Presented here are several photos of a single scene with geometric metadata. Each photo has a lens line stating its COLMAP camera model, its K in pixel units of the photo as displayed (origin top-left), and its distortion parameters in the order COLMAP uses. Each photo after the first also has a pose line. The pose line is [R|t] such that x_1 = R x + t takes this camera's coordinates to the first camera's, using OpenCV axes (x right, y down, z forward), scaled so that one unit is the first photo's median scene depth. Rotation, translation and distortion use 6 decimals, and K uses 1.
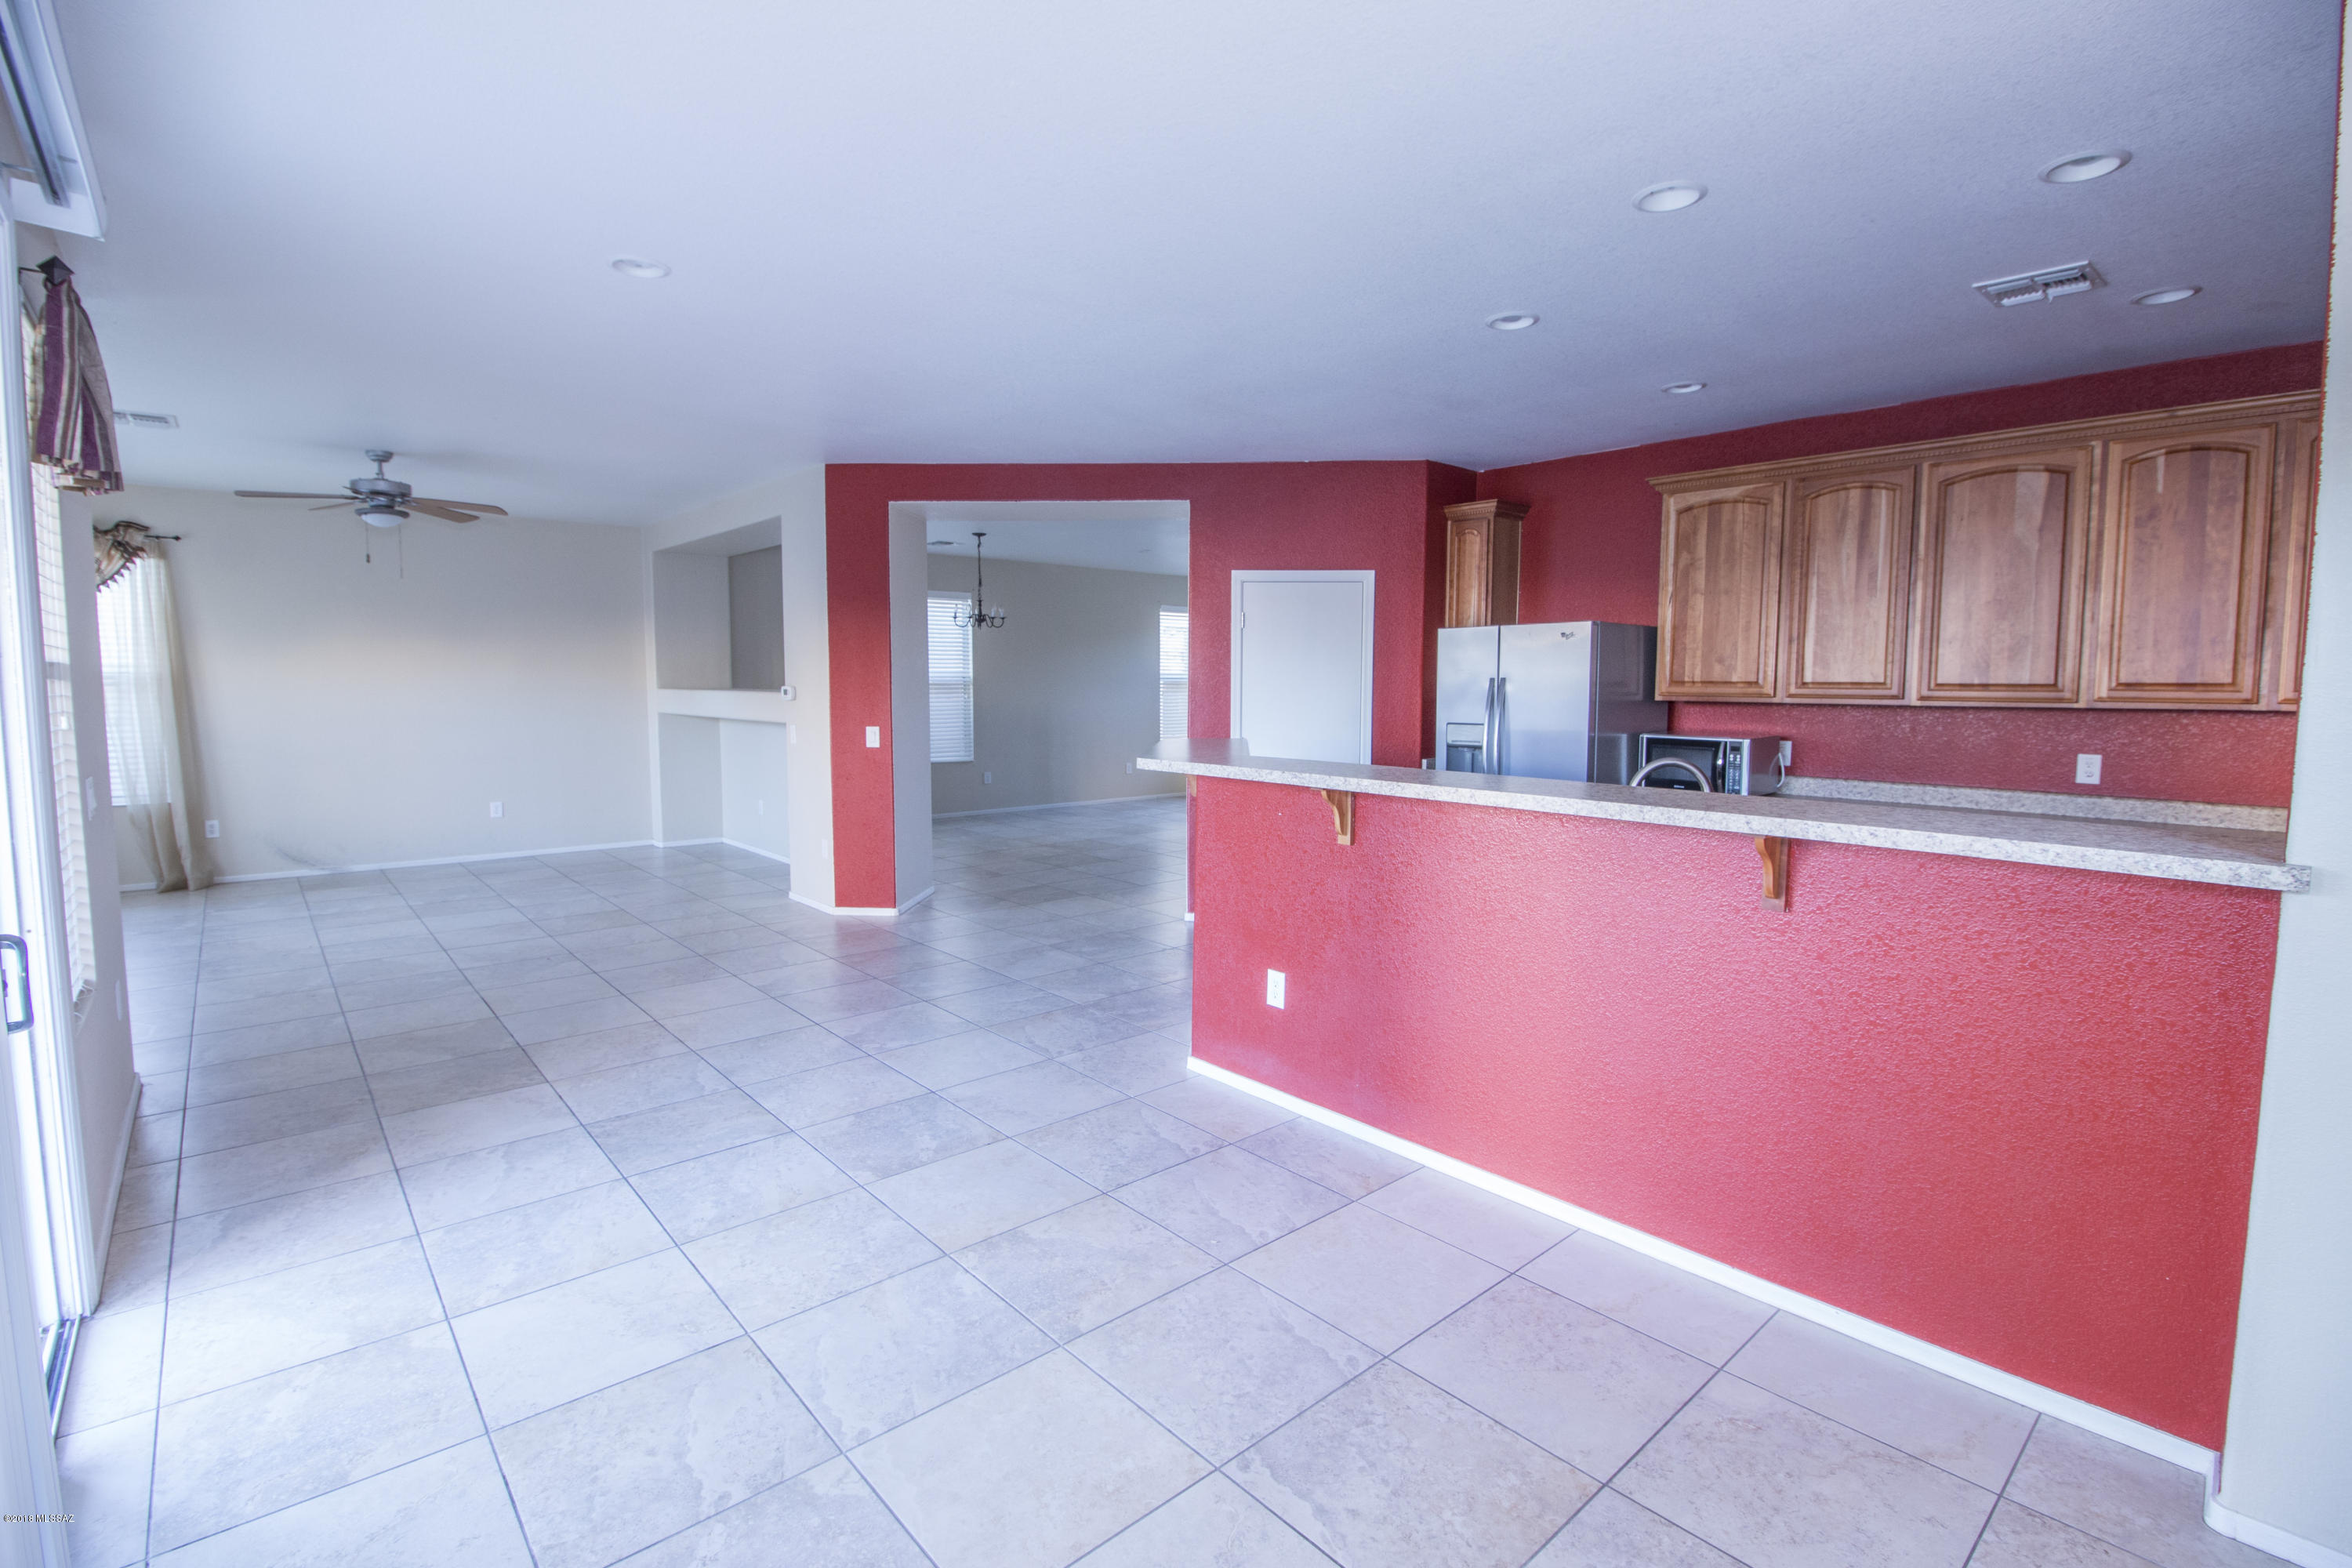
lens RADIAL K [[1080.1, 0, 1189.9], [0, 1080.1, 771.2], [0, 0, 1]] dist [0.002267, -0.016559]
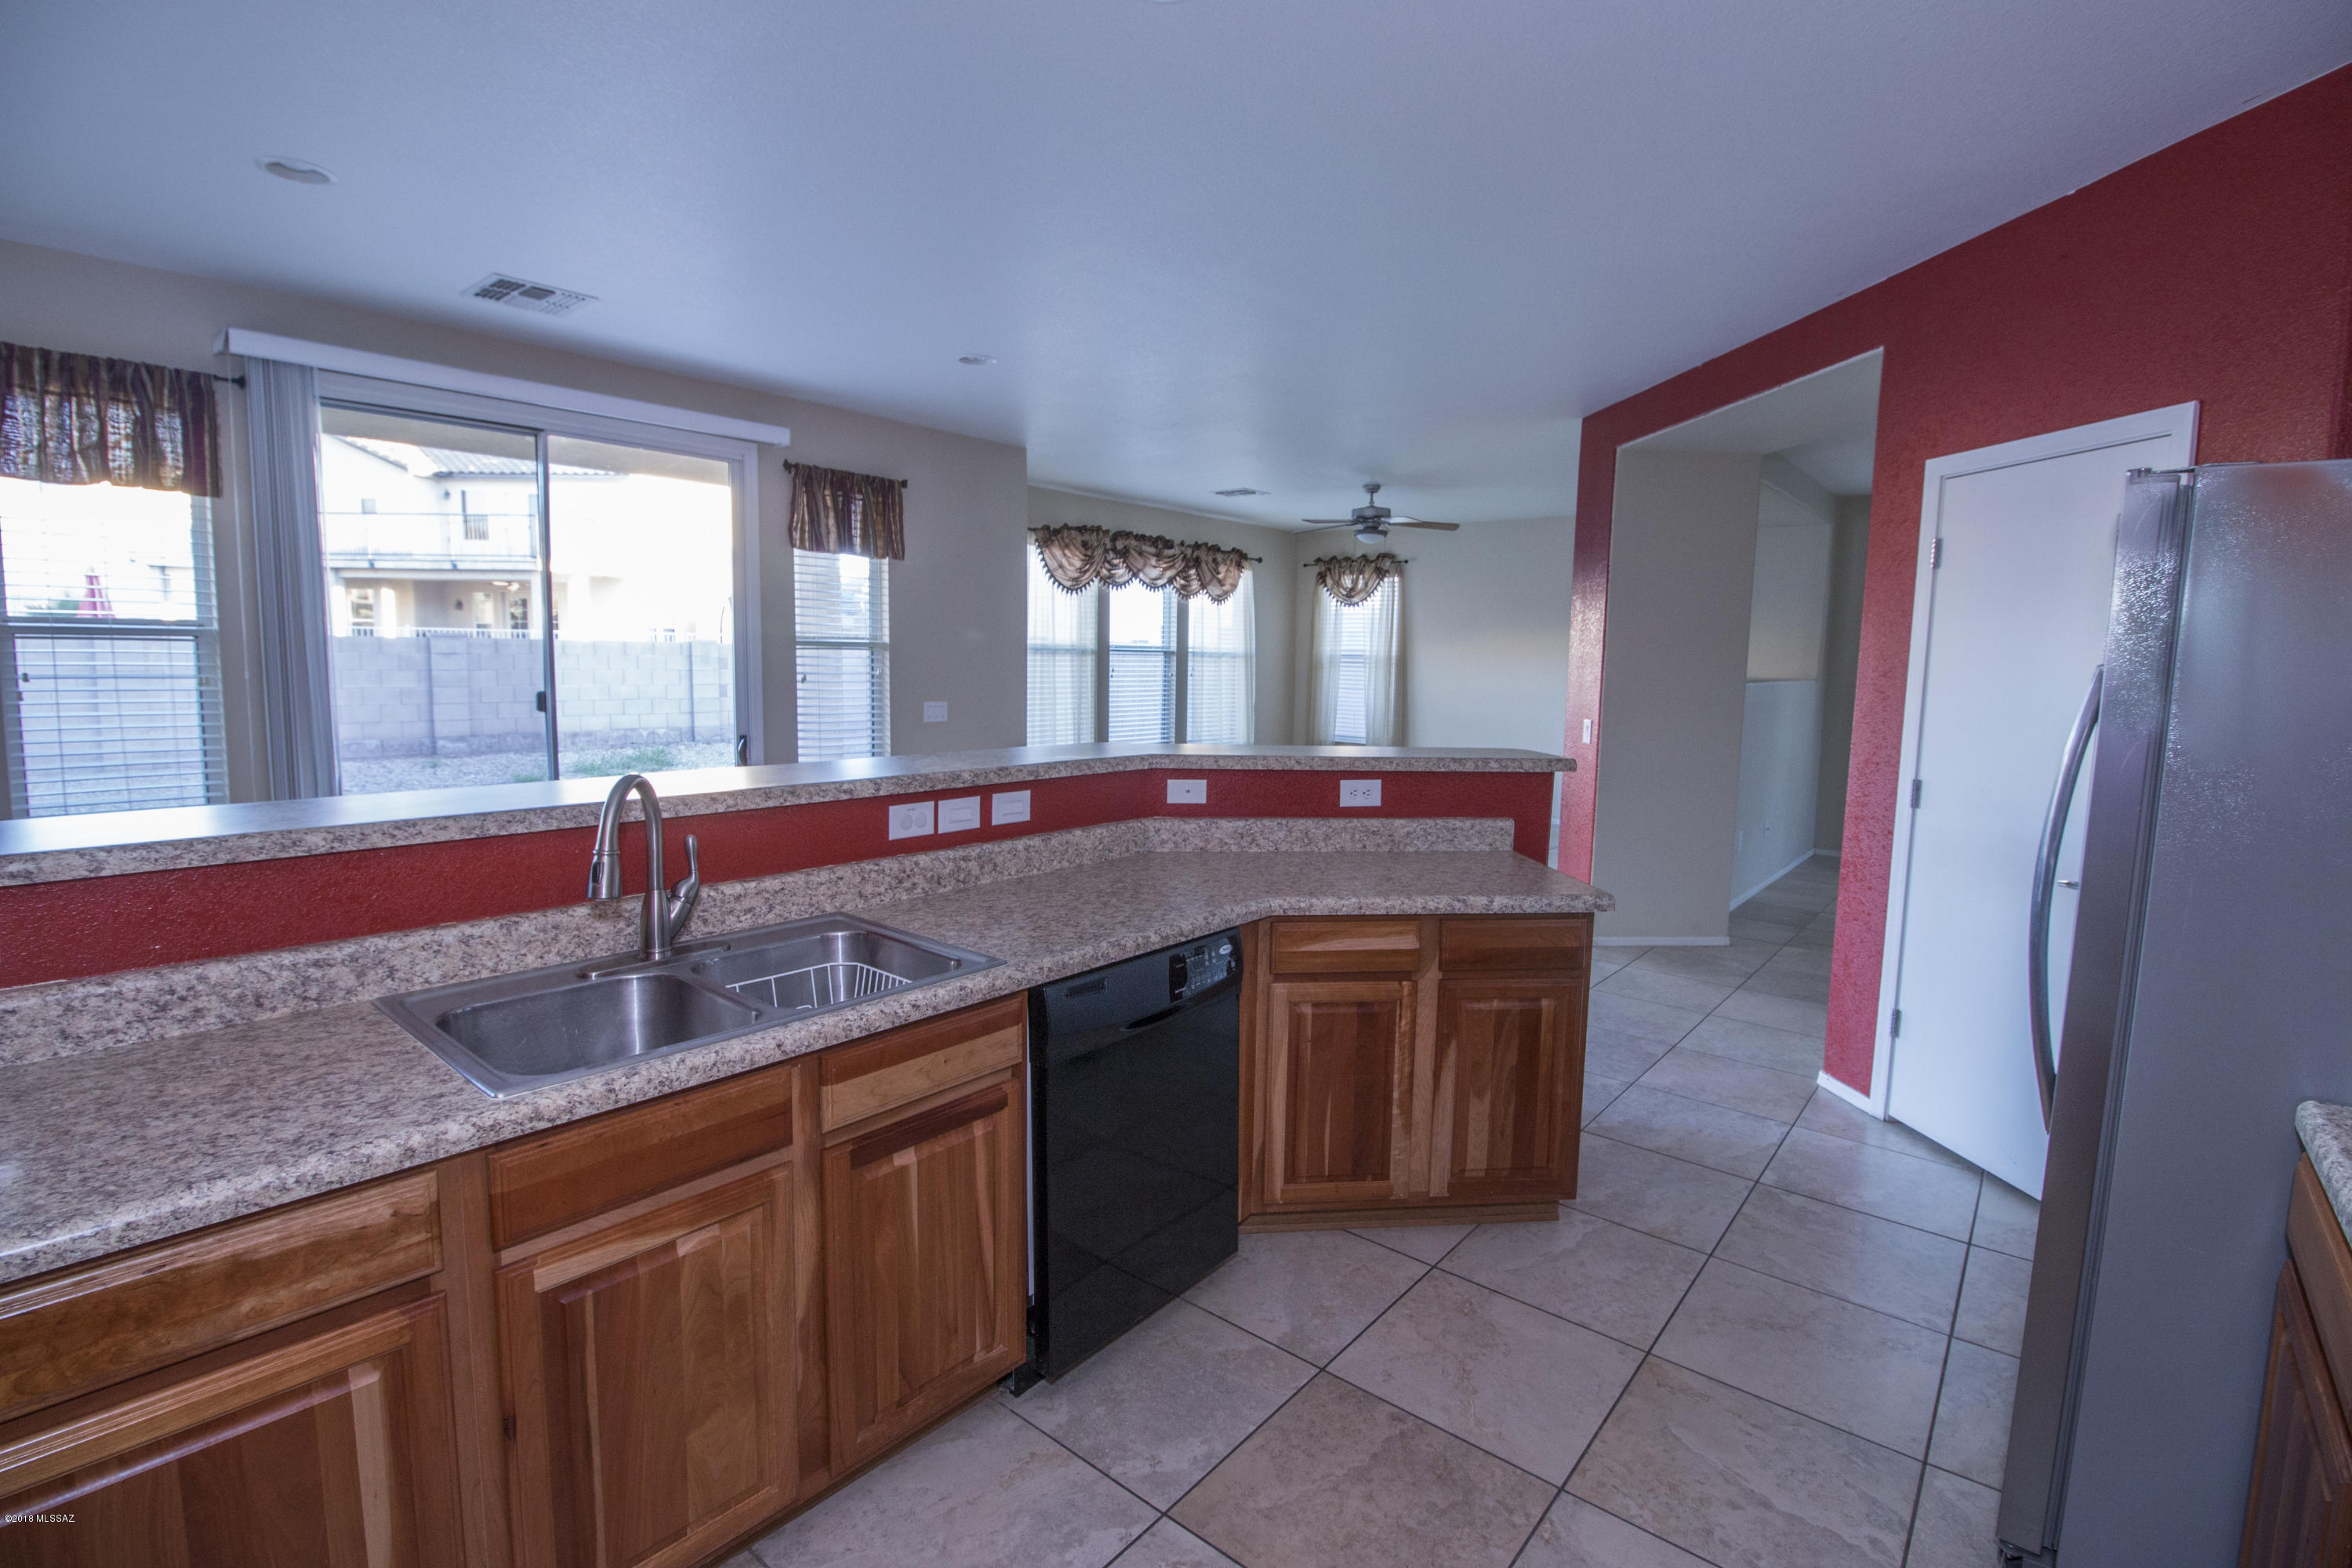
lens RADIAL K [[1080.1, 0, 1189.9], [0, 1080.1, 771.2], [0, 0, 1]] dist [0.002267, -0.016559]
pose [[0.154969, 0.102673, -0.982570, 0.469595], [-0.097291, 0.991336, 0.088245, -0.040614], [0.983117, 0.081920, 0.163616, 0.516159]]
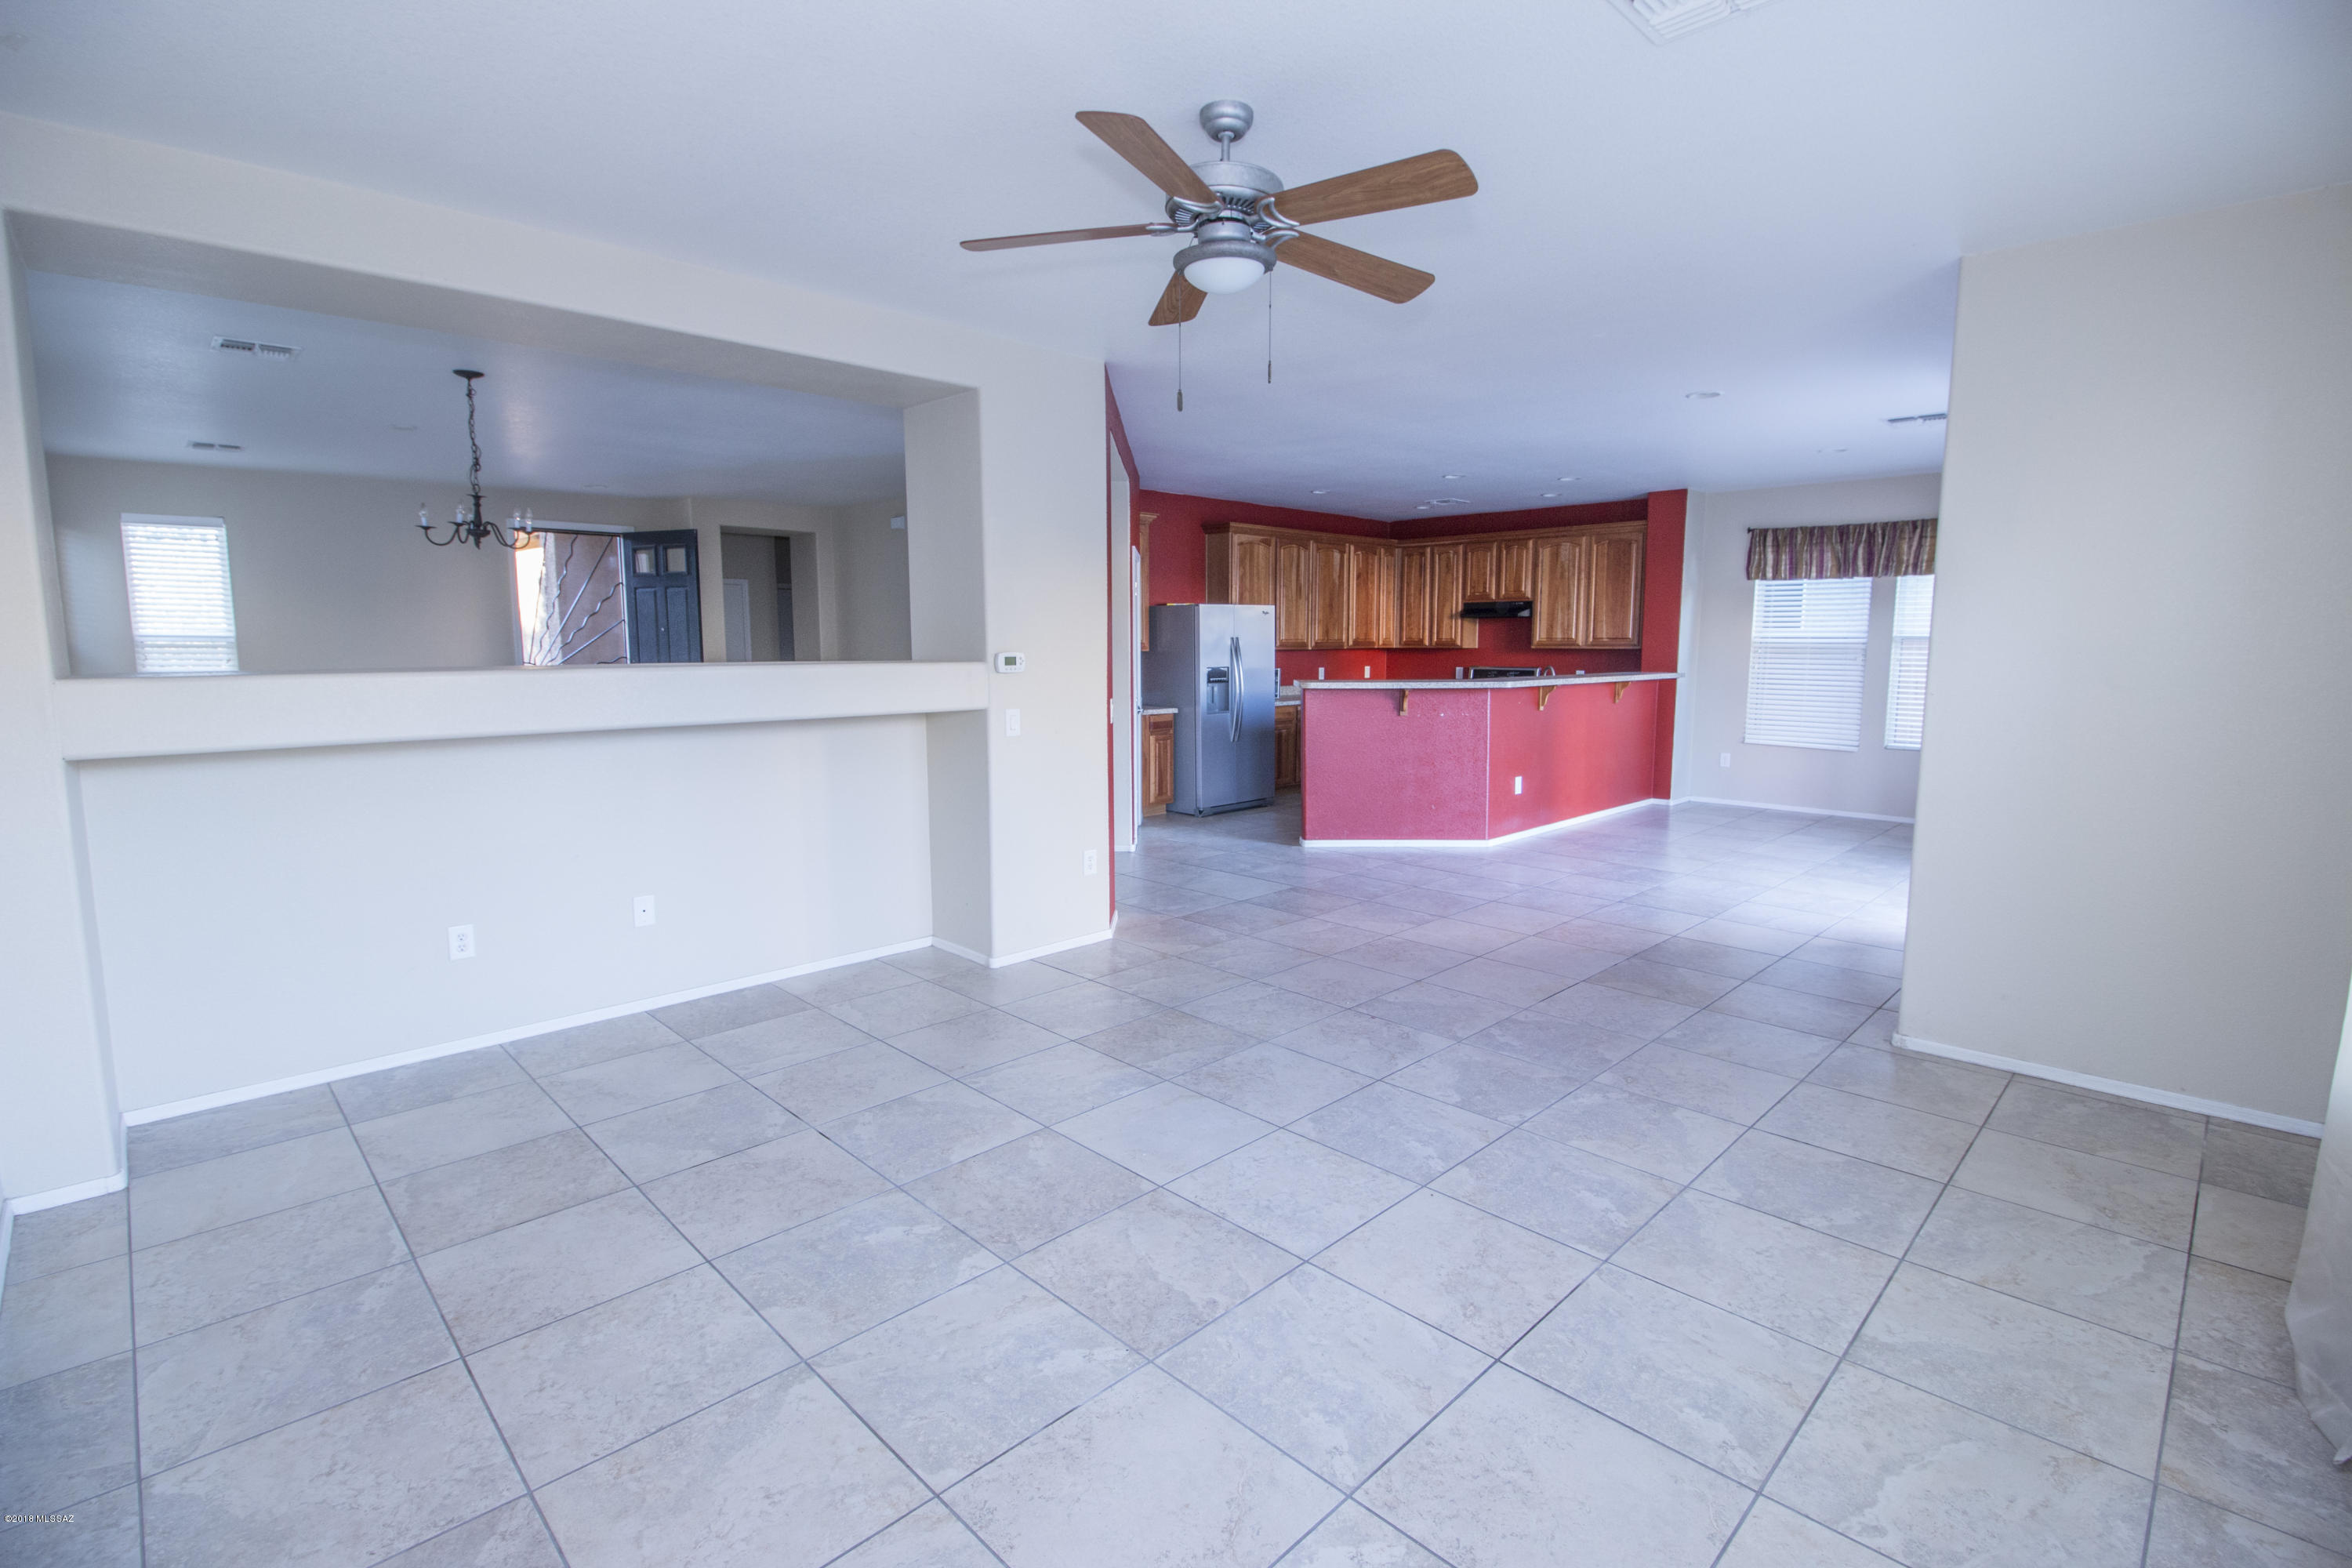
lens RADIAL K [[1080.1, 0, 1189.9], [0, 1080.1, 771.2], [0, 0, 1]] dist [0.002267, -0.016559]
pose [[-0.055609, -0.126896, 0.990356, -1.051730], [0.083393, 0.987835, 0.131255, -0.083894], [-0.994964, 0.089888, -0.044351, 0.917880]]
